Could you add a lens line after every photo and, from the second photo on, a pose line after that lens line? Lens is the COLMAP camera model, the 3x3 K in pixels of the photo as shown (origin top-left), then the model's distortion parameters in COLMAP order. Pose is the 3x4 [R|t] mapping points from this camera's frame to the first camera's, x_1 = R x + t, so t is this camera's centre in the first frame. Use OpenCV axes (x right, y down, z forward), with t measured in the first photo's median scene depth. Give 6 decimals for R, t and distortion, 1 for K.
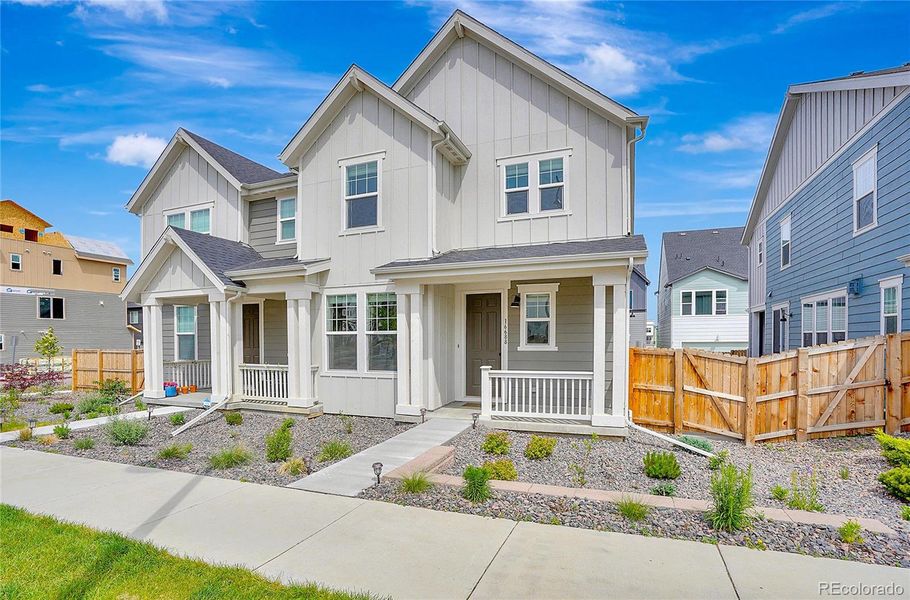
lens RADIAL K [[452.2, 0, 455.9], [0, 452.2, 346.8], [0, 0, 1]] dist [-0.014482, 0.001388]
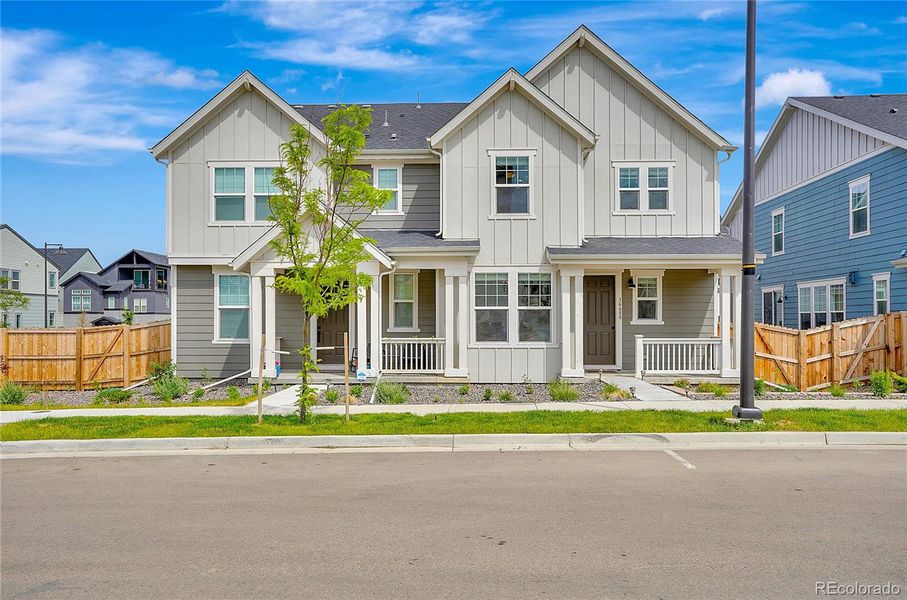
lens RADIAL K [[709.1, 0, 488.7], [0, 709.1, 304.8], [0, 0, 1]] dist [0.136934, -0.004583]
pose [[0.928774, 0.015212, 0.370334, -0.929028], [0.000683, 0.999085, -0.042752, 0.037341], [-0.370646, 0.039960, 0.927914, -0.617274]]
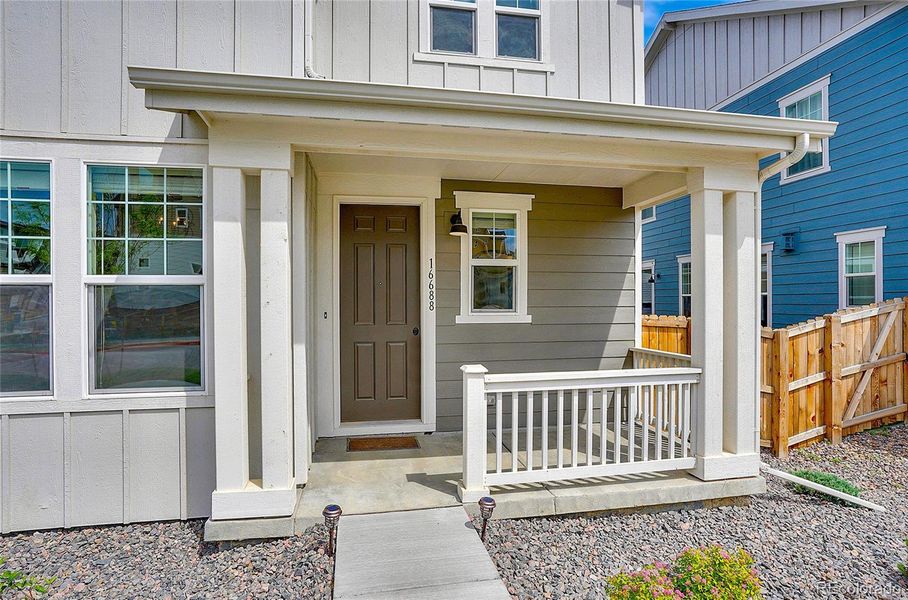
lens RADIAL K [[513.0, 0, 456.6], [0, 513.0, 305.7], [0, 0, 1]] dist [-0.047596, 0.040377]
pose [[0.854495, 0.001035, 0.519458, -0.159781], [0.006017, 0.999911, -0.011890, -0.004904], [-0.519424, 0.013286, 0.854413, 0.533282]]
